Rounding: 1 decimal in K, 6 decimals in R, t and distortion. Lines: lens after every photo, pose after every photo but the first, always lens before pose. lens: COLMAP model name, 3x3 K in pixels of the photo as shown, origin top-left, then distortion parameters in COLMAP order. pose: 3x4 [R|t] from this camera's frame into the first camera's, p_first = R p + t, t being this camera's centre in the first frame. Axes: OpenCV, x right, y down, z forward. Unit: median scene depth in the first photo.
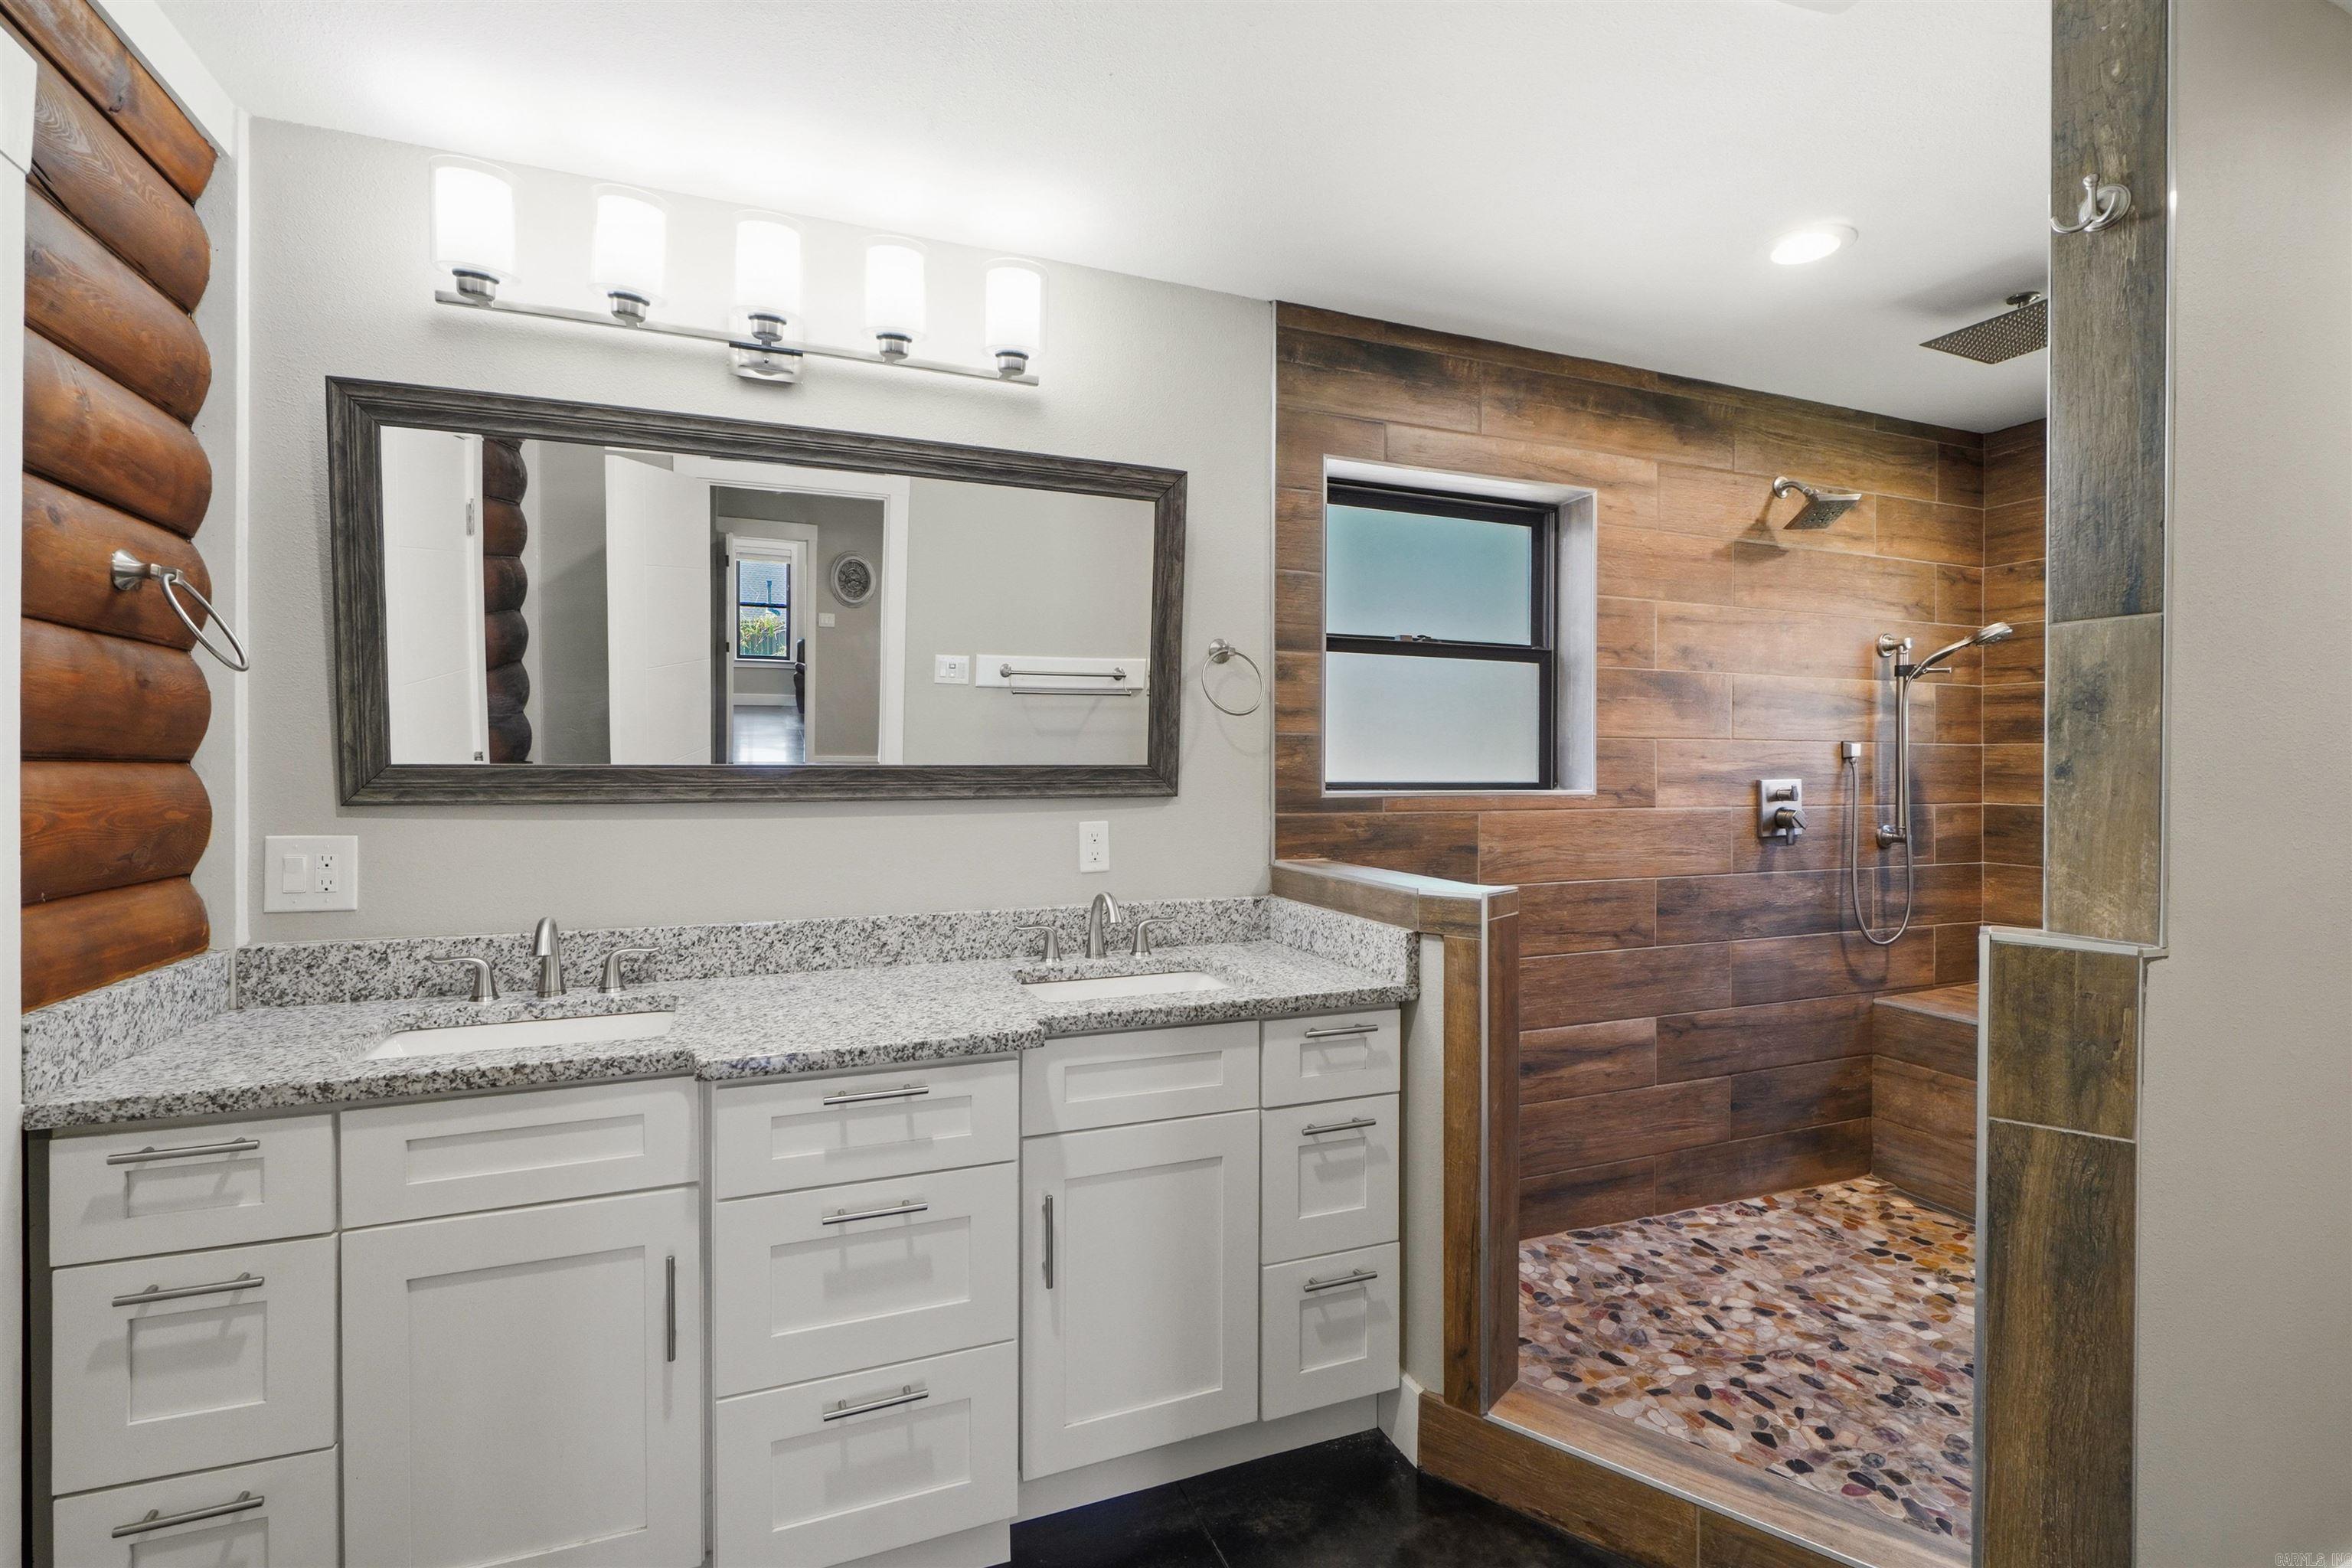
lens RADIAL K [[1065.9, 0, 1149.0], [0, 1065.9, 781.4], [0, 0, 1]] dist [0.003193, 0.000131]
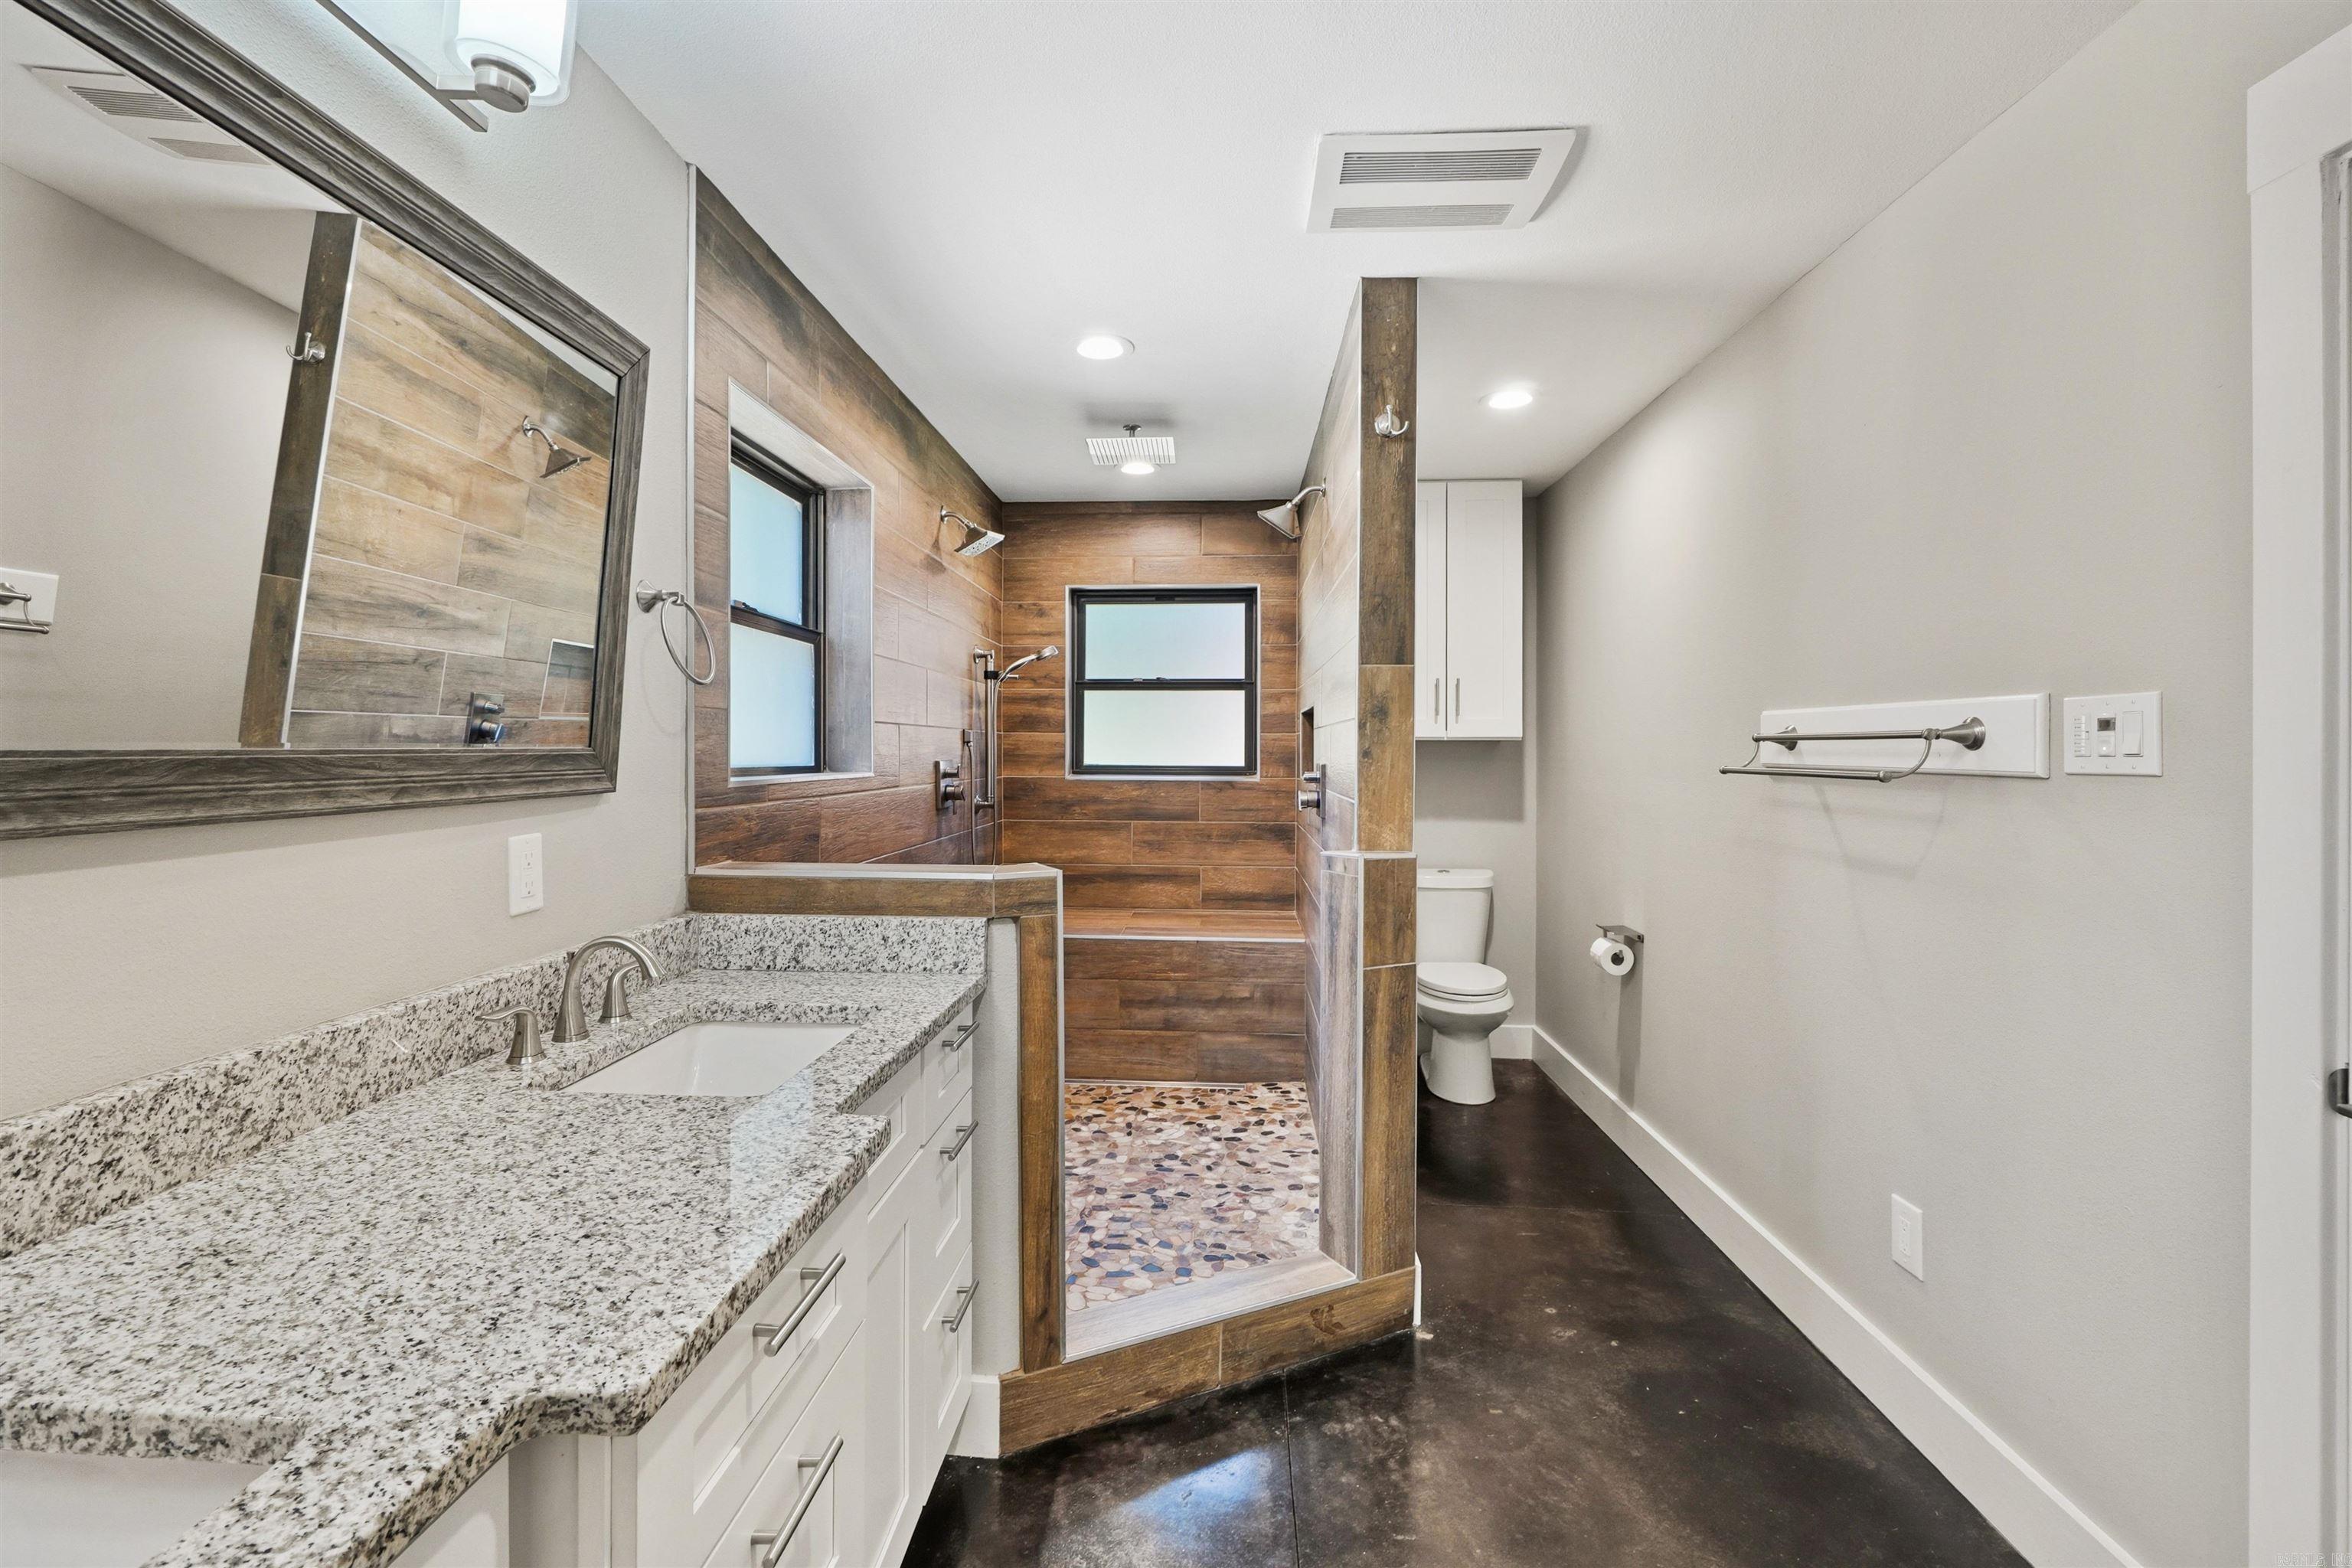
lens RADIAL K [[1039.9, 0, 1167.1], [0, 1039.9, 758.1], [0, 0, 1]] dist [-0.001506, -0.000645]
pose [[0.414648, -0.008288, 0.909944, -0.382390], [0.010848, 0.999932, 0.004164, -0.006545], [-0.909917, 0.008144, 0.414710, 0.309678]]
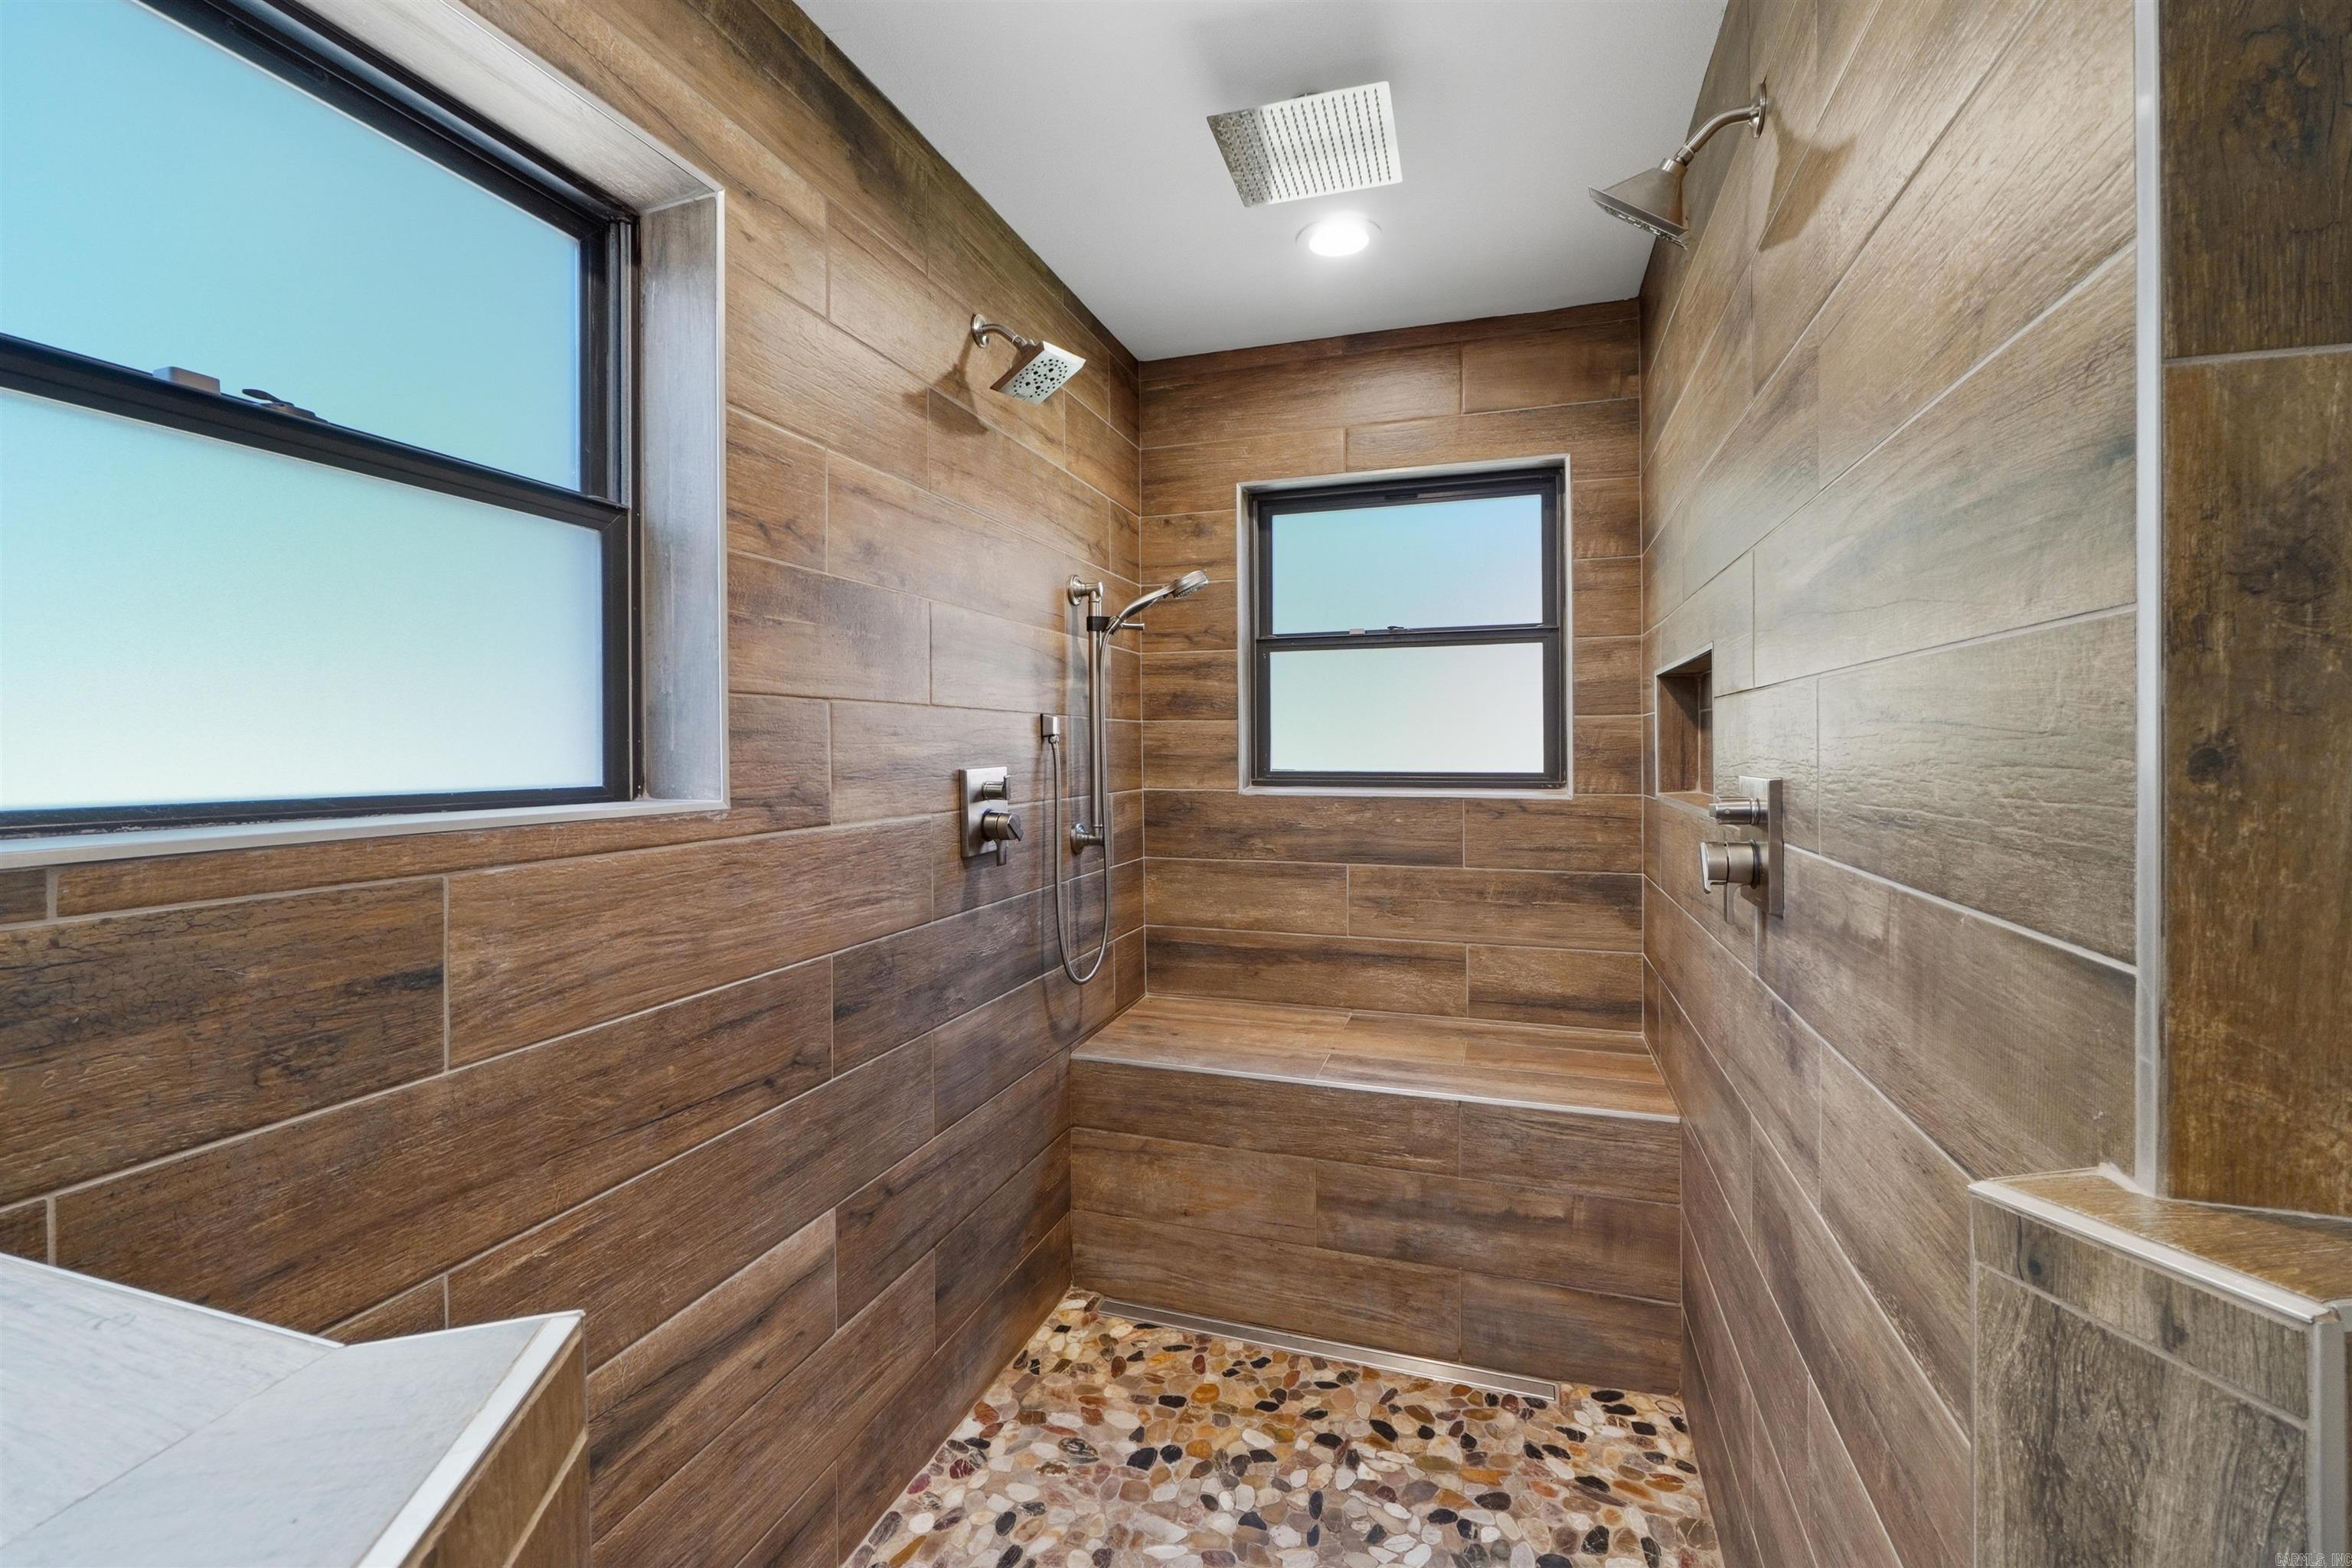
lens RADIAL K [[1019.7, 0, 1166.4], [0, 1019.7, 742.5], [0, 0, 1]] dist [-0.002840, -0.001377]
pose [[0.635805, -0.003265, 0.771842, 0.181867], [0.018070, 0.999780, -0.010656, -0.009412], [-0.771638, 0.020723, 0.635724, 0.536187]]
